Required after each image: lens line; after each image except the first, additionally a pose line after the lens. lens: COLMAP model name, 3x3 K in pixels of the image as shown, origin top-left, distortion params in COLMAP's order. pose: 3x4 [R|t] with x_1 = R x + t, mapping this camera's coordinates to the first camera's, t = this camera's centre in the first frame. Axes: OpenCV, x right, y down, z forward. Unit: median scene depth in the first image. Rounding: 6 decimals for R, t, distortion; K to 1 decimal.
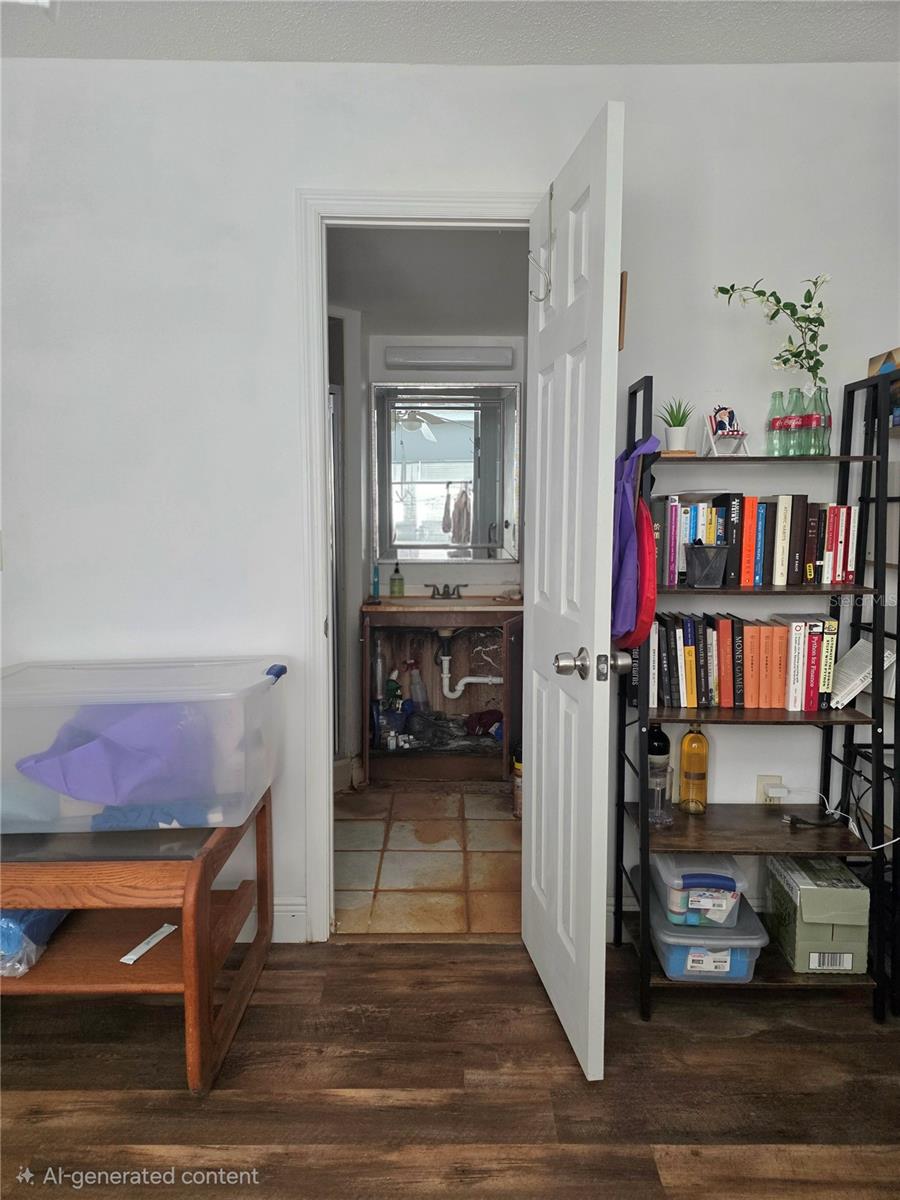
lens RADIAL K [[808.4, 0, 443.8], [0, 808.4, 590.5], [0, 0, 1]] dist [0.066252, -0.063027]
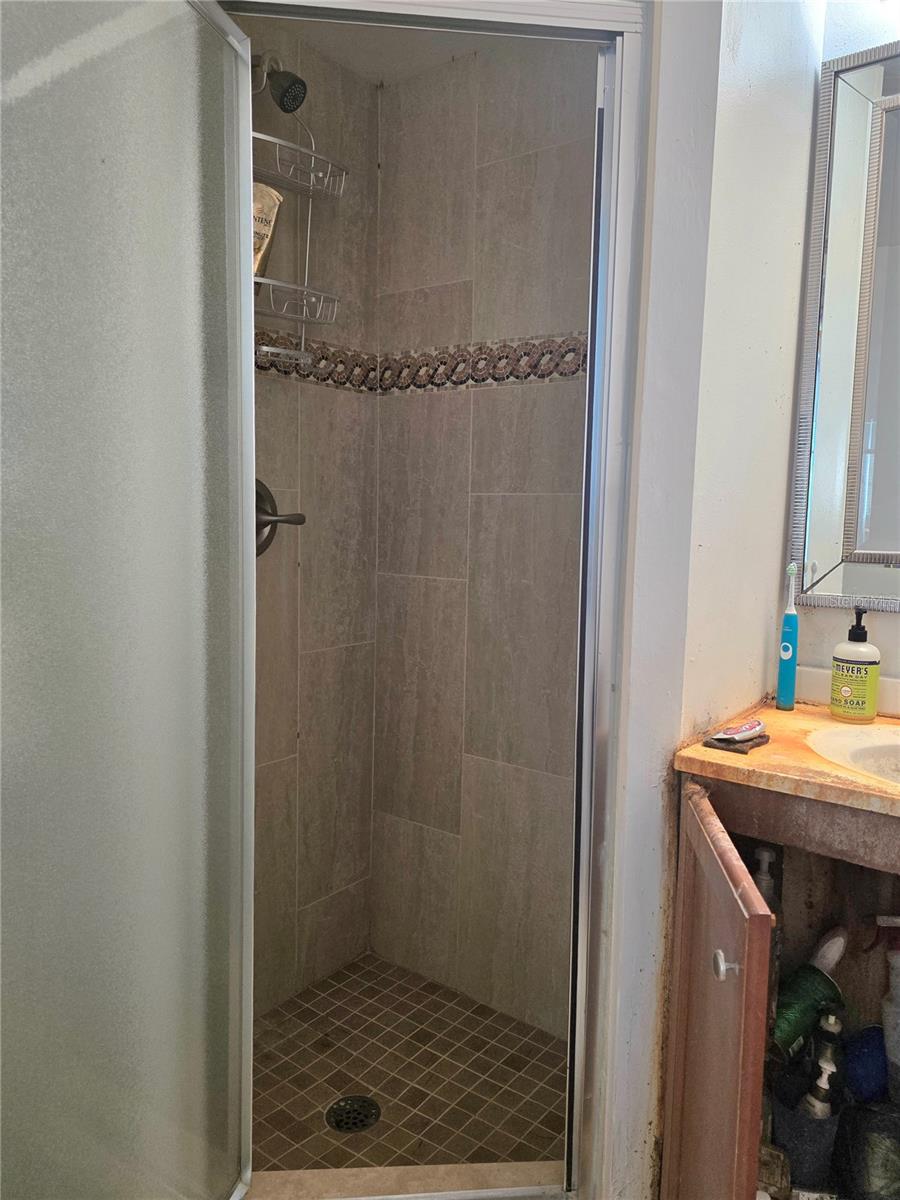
lens RADIAL K [[862.2, 0, 446.0], [0, 862.2, 593.5], [0, 0, 1]] dist [0.037639, -0.020871]
pose [[0.804634, 0.076484, -0.588825, 0.011143], [-0.078777, 0.996654, 0.021809, -0.037270], [0.588523, 0.028838, 0.807966, 0.645727]]
